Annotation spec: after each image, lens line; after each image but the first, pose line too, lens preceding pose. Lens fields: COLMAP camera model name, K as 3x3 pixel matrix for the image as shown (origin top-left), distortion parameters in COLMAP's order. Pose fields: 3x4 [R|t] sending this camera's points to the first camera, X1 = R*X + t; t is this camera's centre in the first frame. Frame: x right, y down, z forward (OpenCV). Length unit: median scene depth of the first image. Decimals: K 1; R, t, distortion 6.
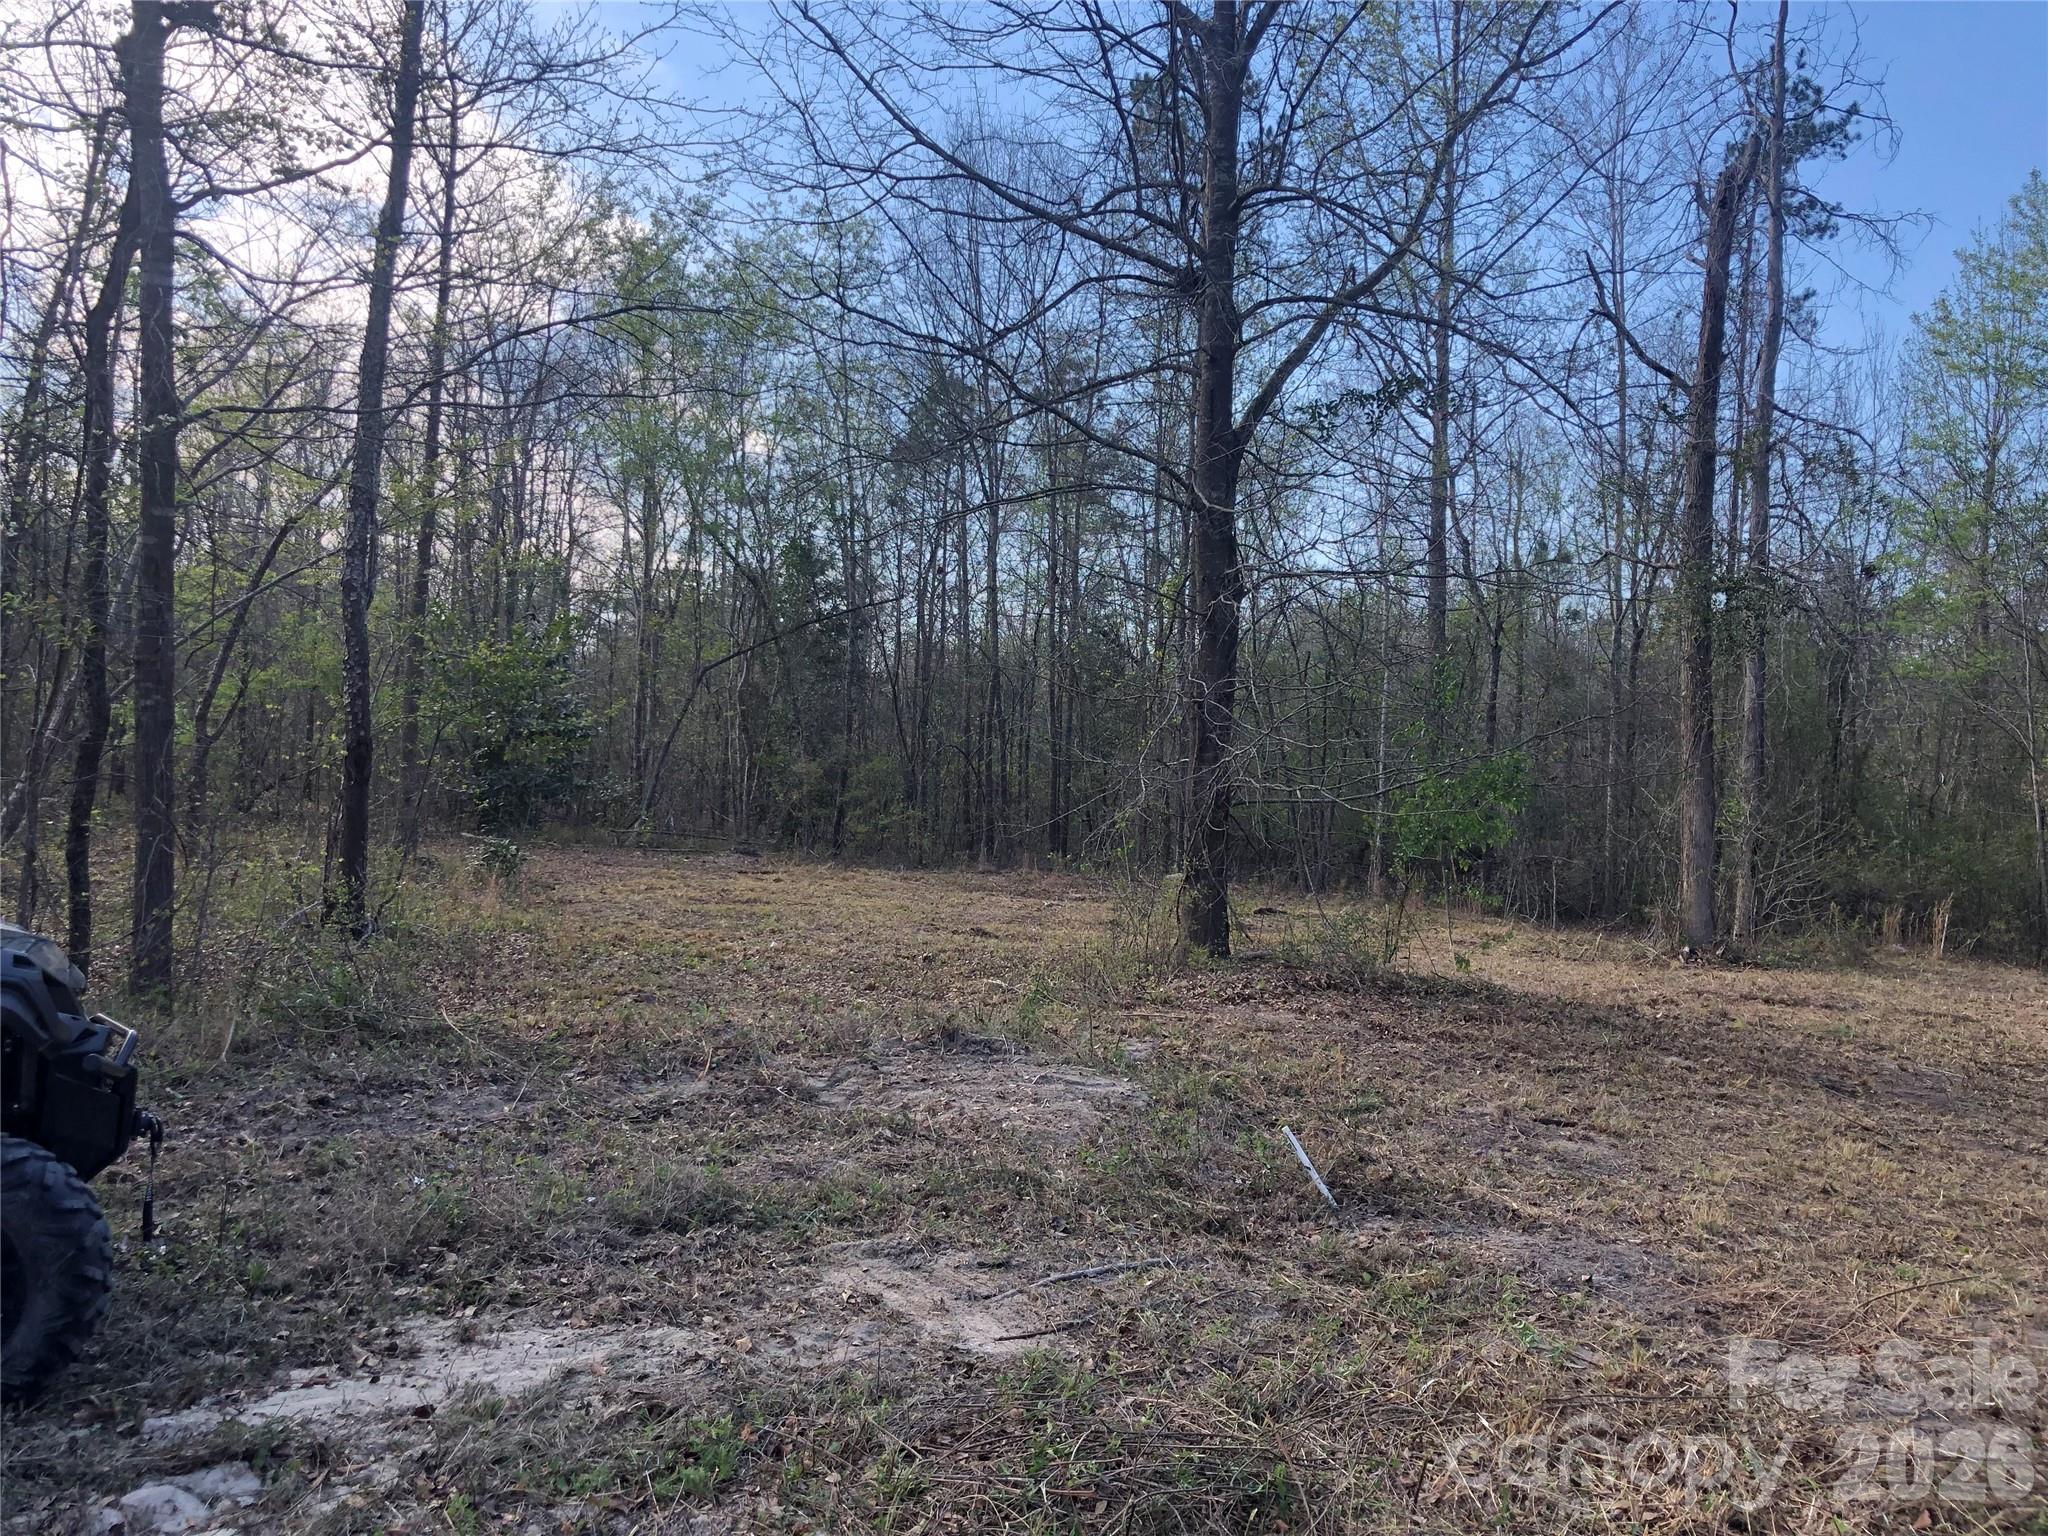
lens RADIAL K [[1642.3, 0, 999.9], [0, 1642.3, 761.6], [0, 0, 1]] dist [0.005621, -0.004703]
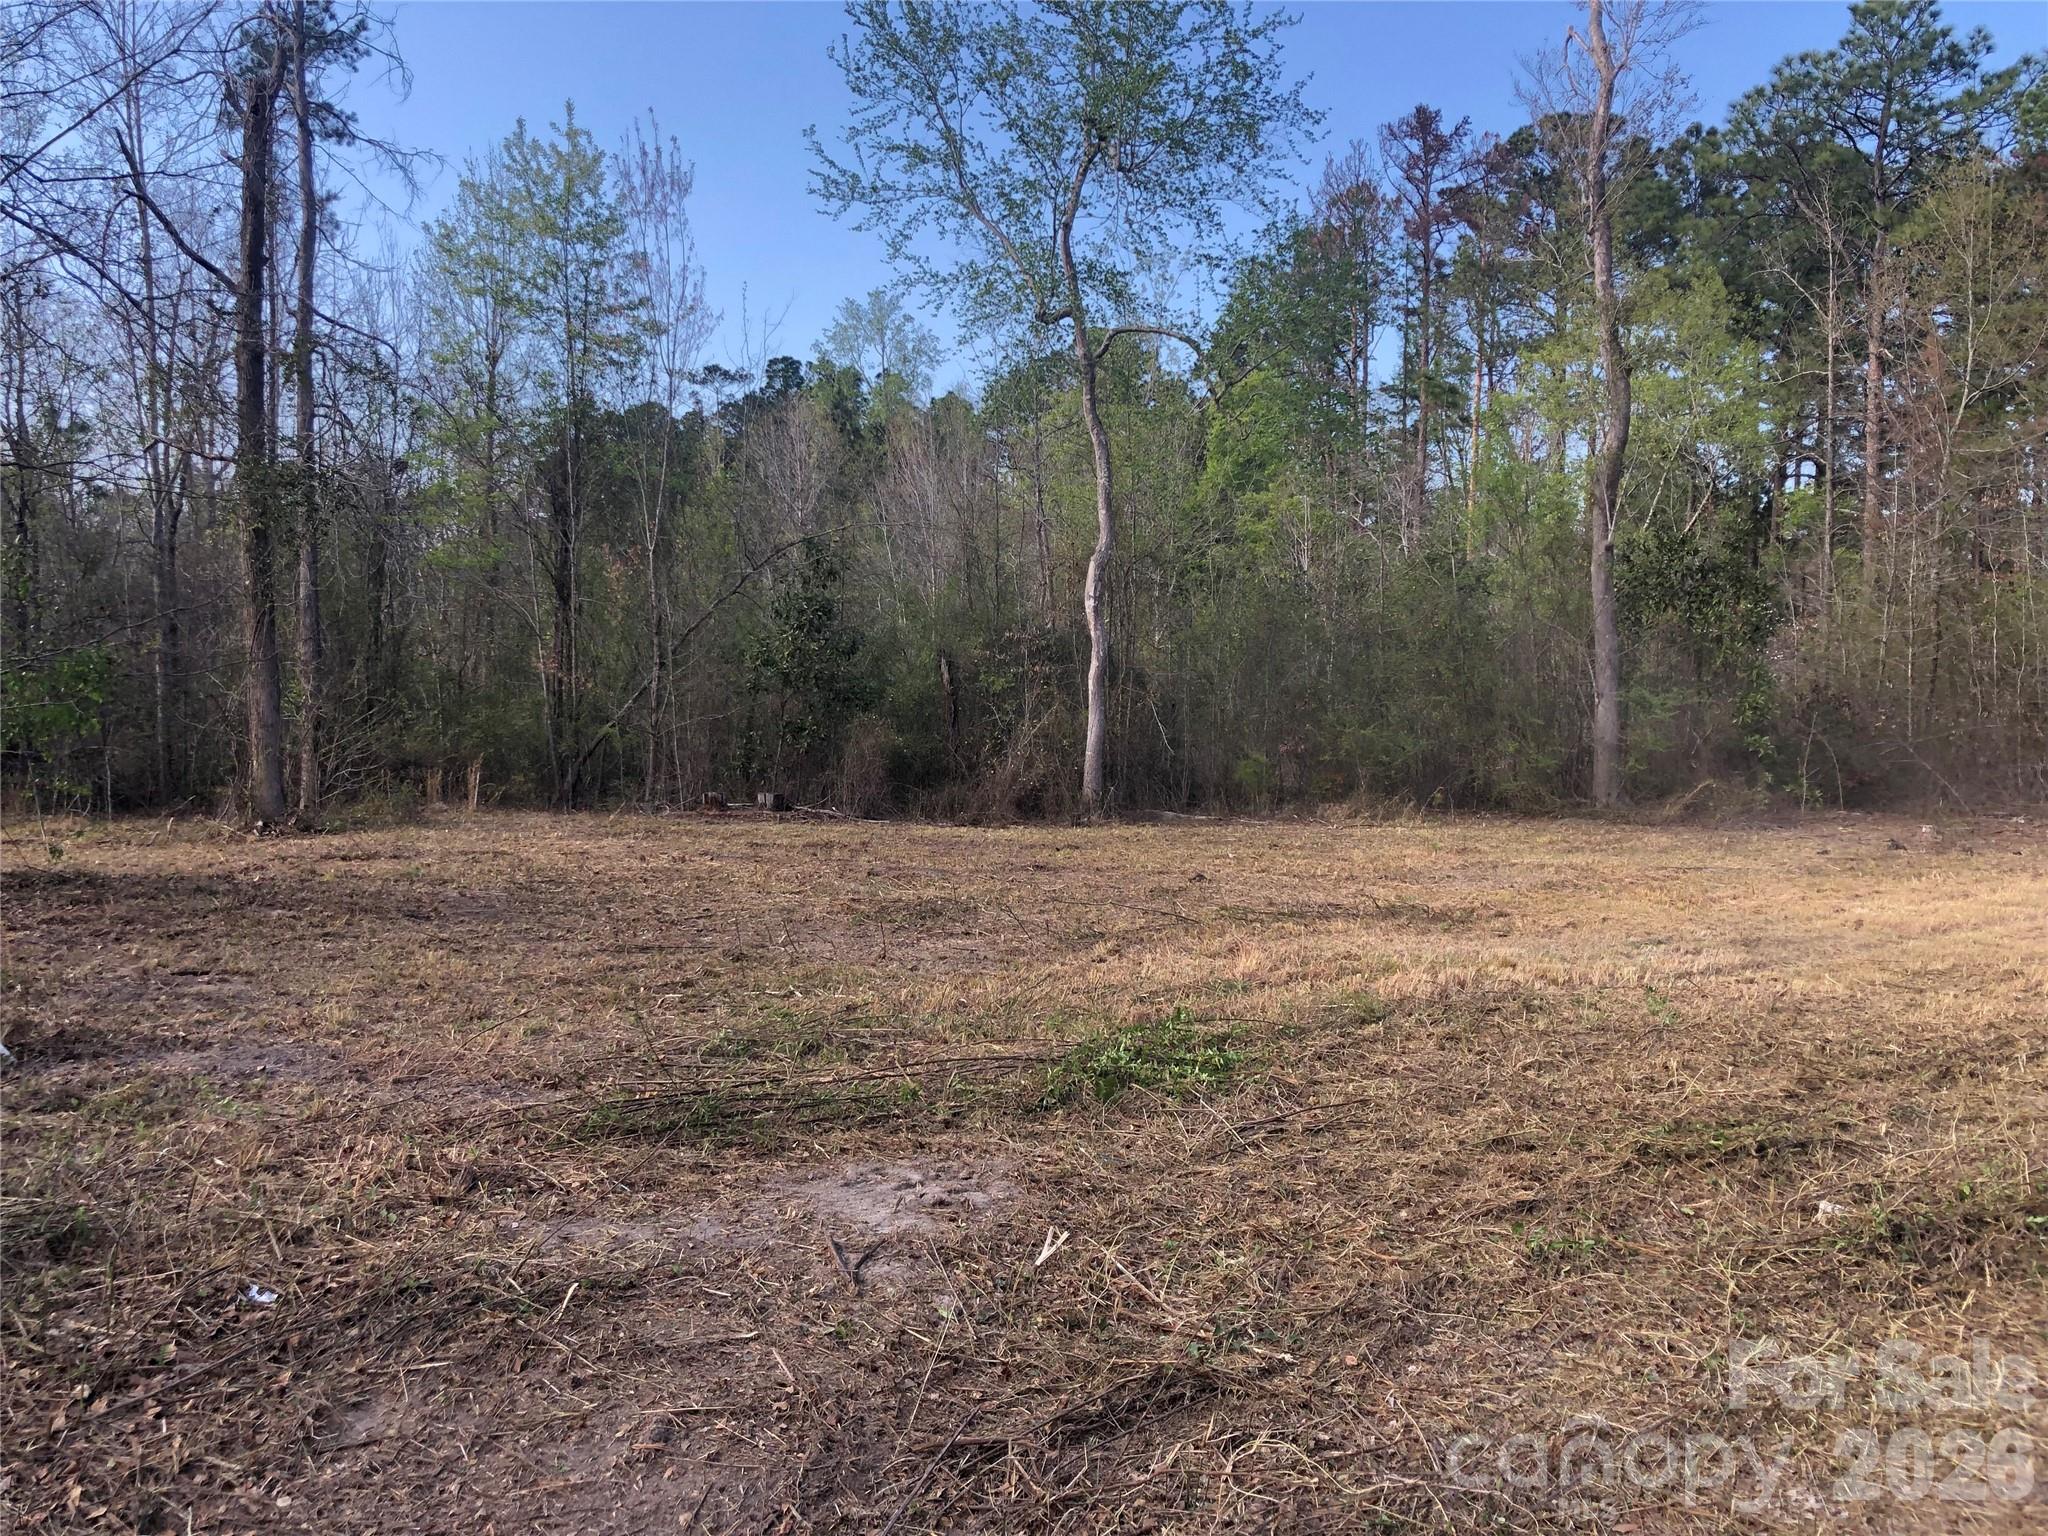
lens RADIAL K [[1770.6, 0, 1021.9], [0, 1770.6, 709.0], [0, 0, 1]] dist [0.004407, 0.141620]
pose [[0.671284, -0.049935, 0.739517, -0.110651], [0.021029, 0.998609, 0.048341, -0.005585], [-0.740902, -0.016900, 0.671400, -0.151903]]
